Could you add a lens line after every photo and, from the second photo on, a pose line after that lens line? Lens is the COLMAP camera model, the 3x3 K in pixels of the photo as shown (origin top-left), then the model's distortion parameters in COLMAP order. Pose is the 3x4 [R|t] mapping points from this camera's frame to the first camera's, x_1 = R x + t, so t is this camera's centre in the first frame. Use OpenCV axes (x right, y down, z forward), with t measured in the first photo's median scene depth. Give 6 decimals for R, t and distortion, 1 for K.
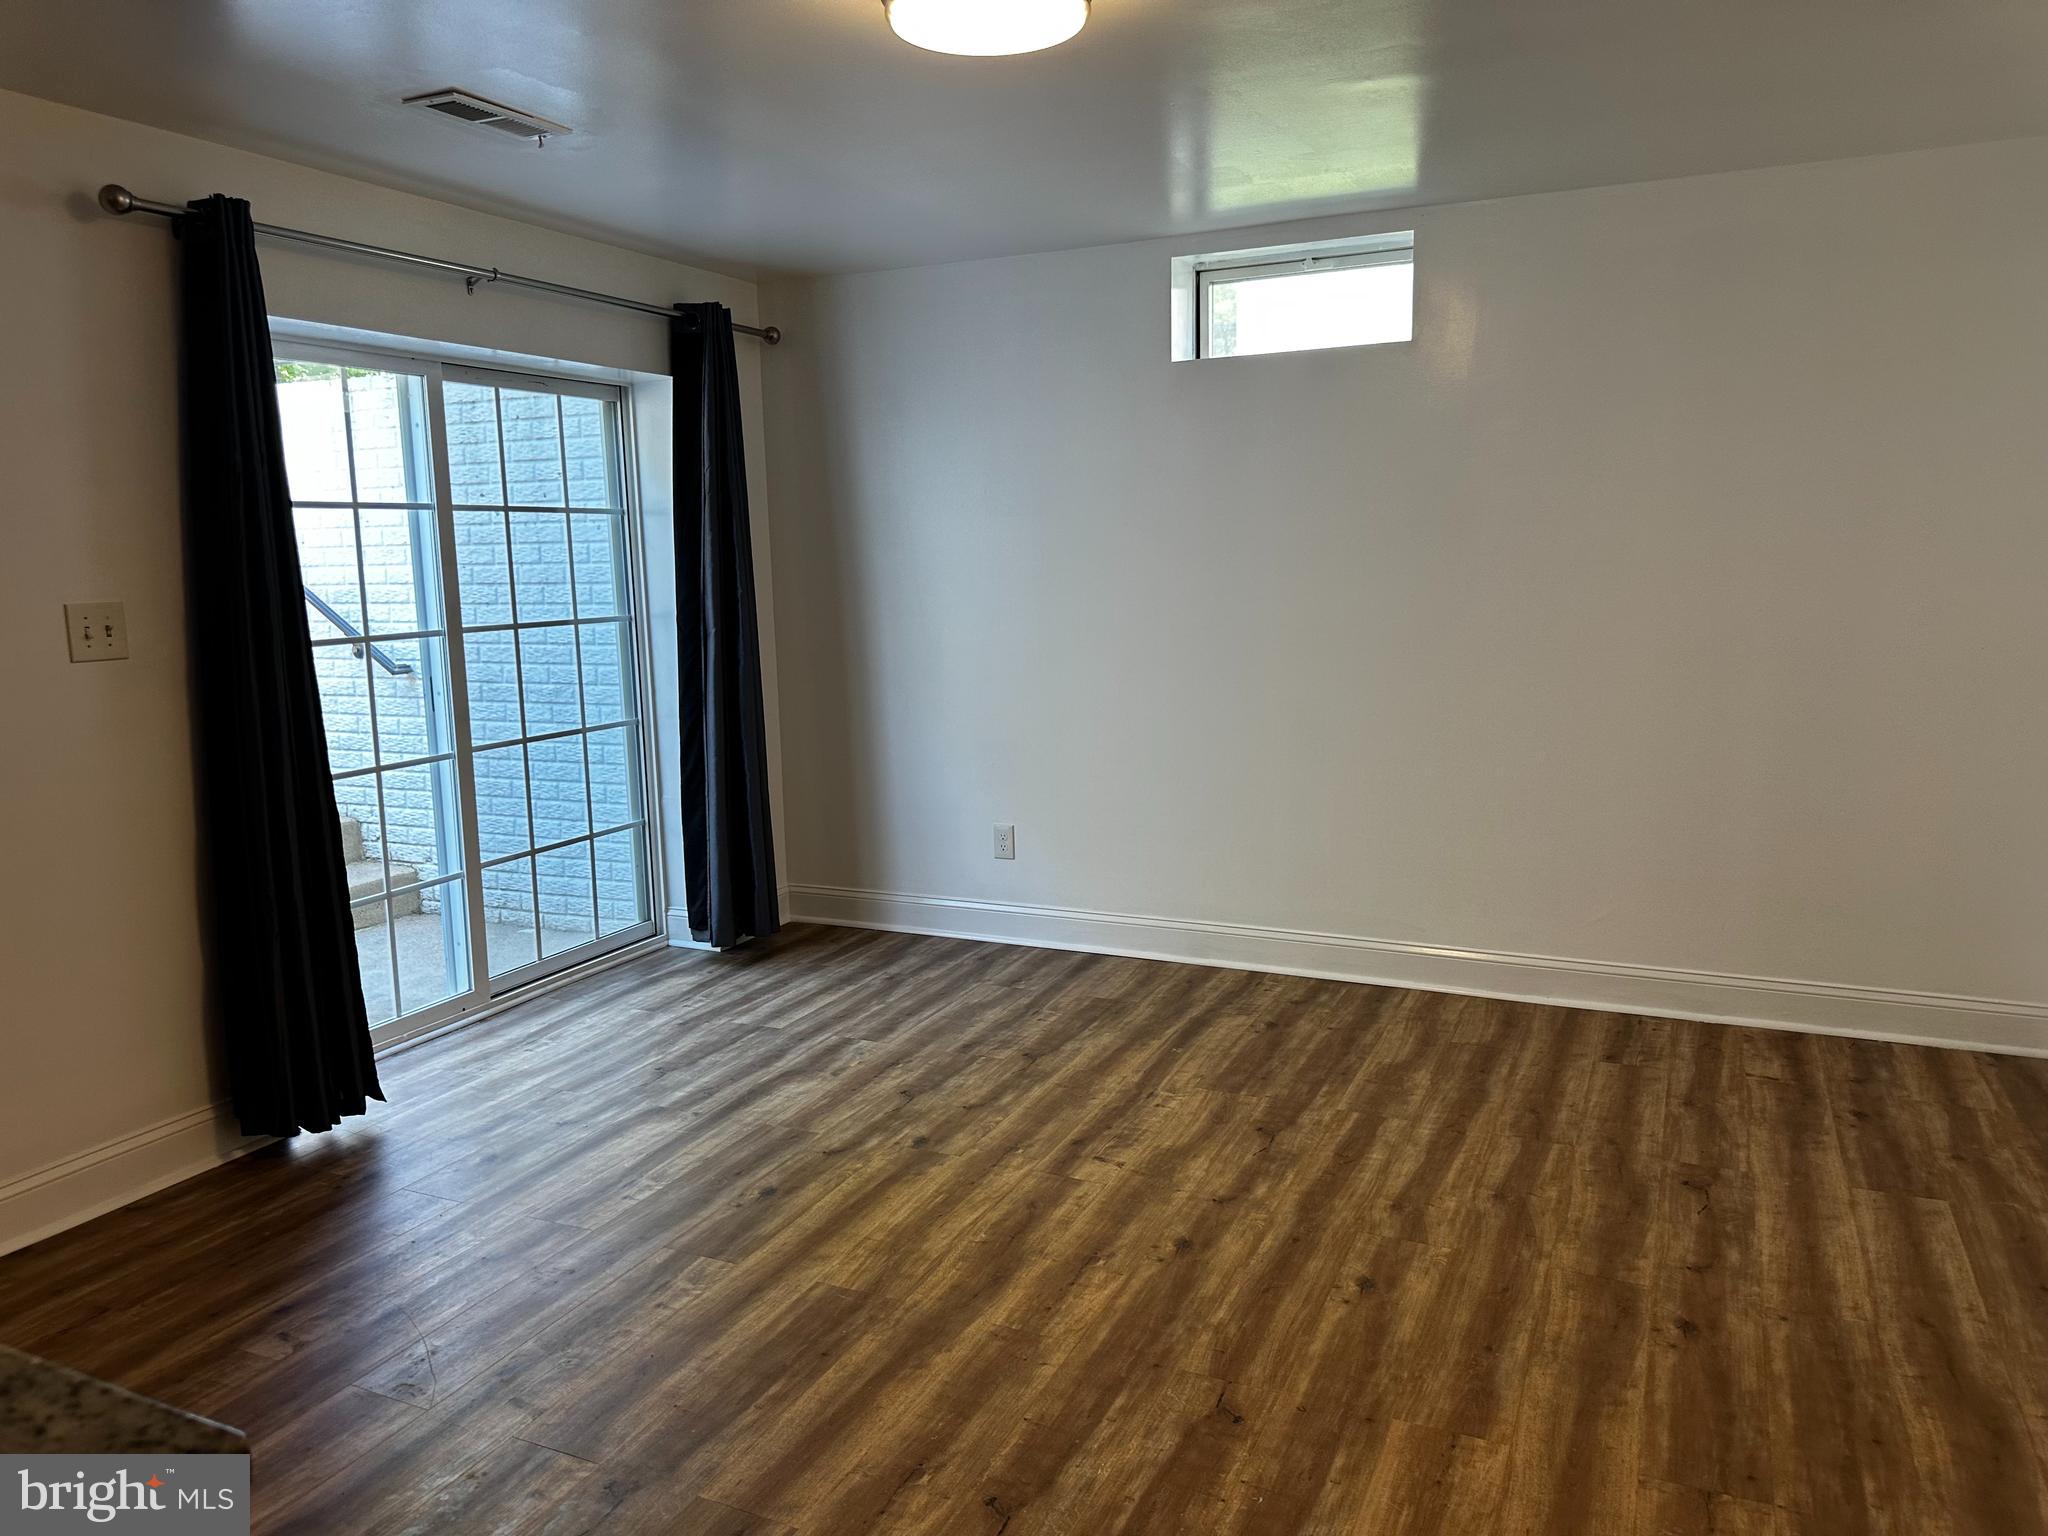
lens RADIAL K [[1426.2, 0, 1024.0], [0, 1426.2, 768.0], [0, 0, 1]] dist [0.138358, -0.232055]
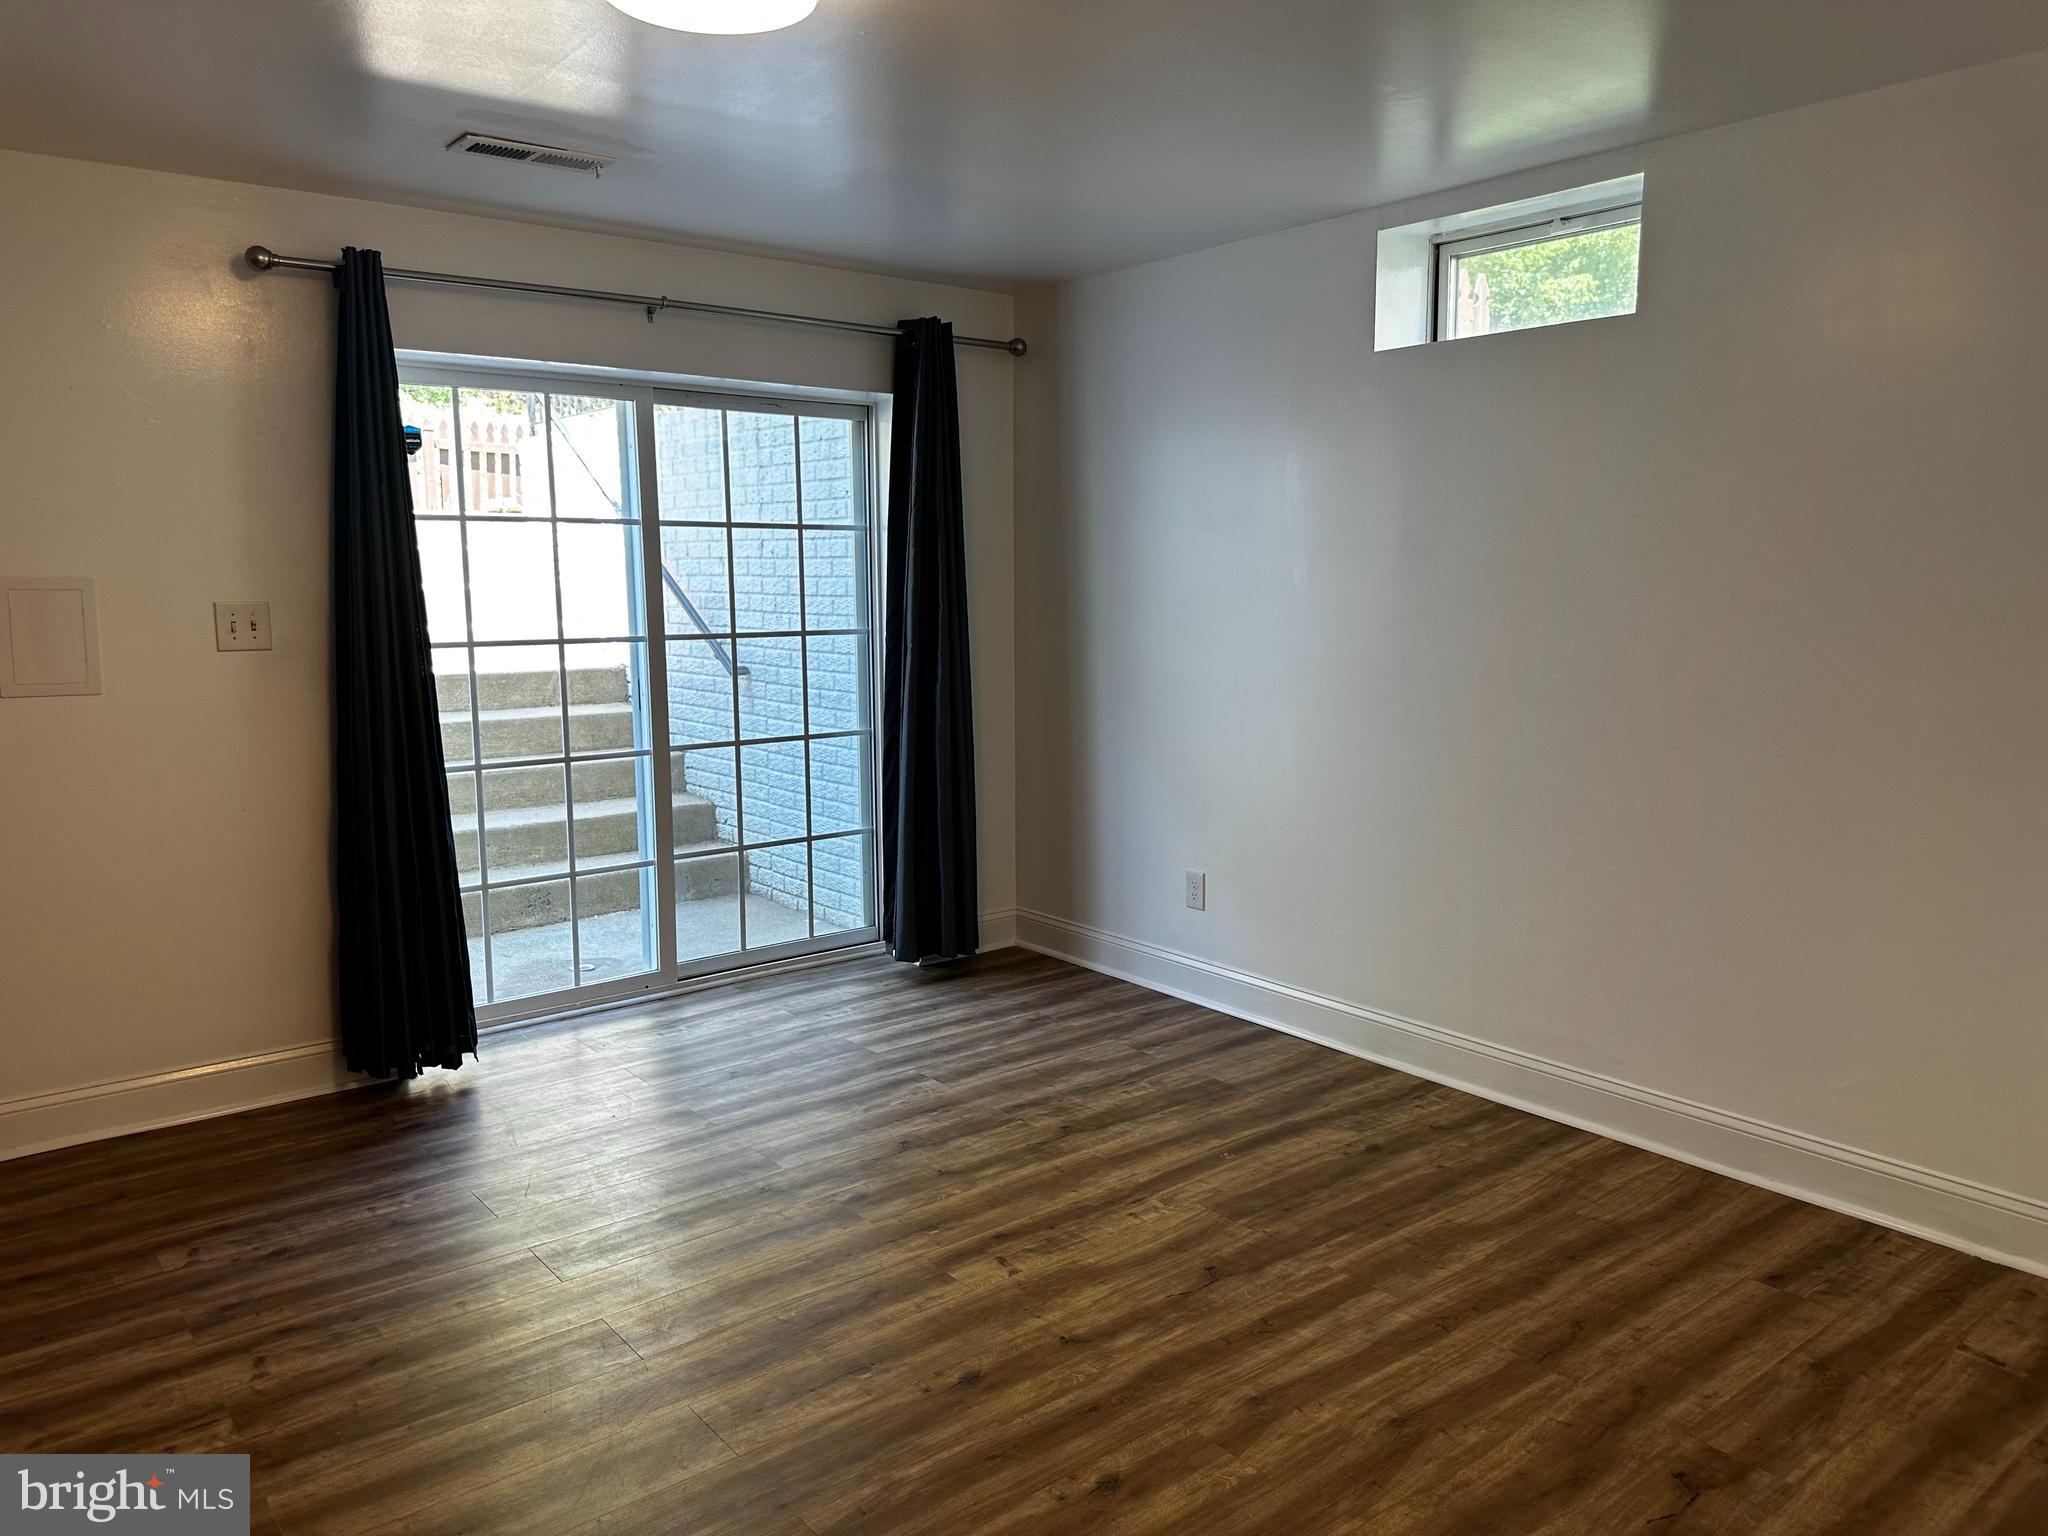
lens RADIAL K [[1429.6, 0, 1021.1], [0, 1429.6, 780.4], [0, 0, 1]] dist [0.103982, -0.166739]
pose [[0.898346, 0.082292, -0.431511, 0.367026], [-0.082049, 0.996443, 0.019214, -0.035505], [0.431558, 0.018144, 0.901903, 0.171535]]
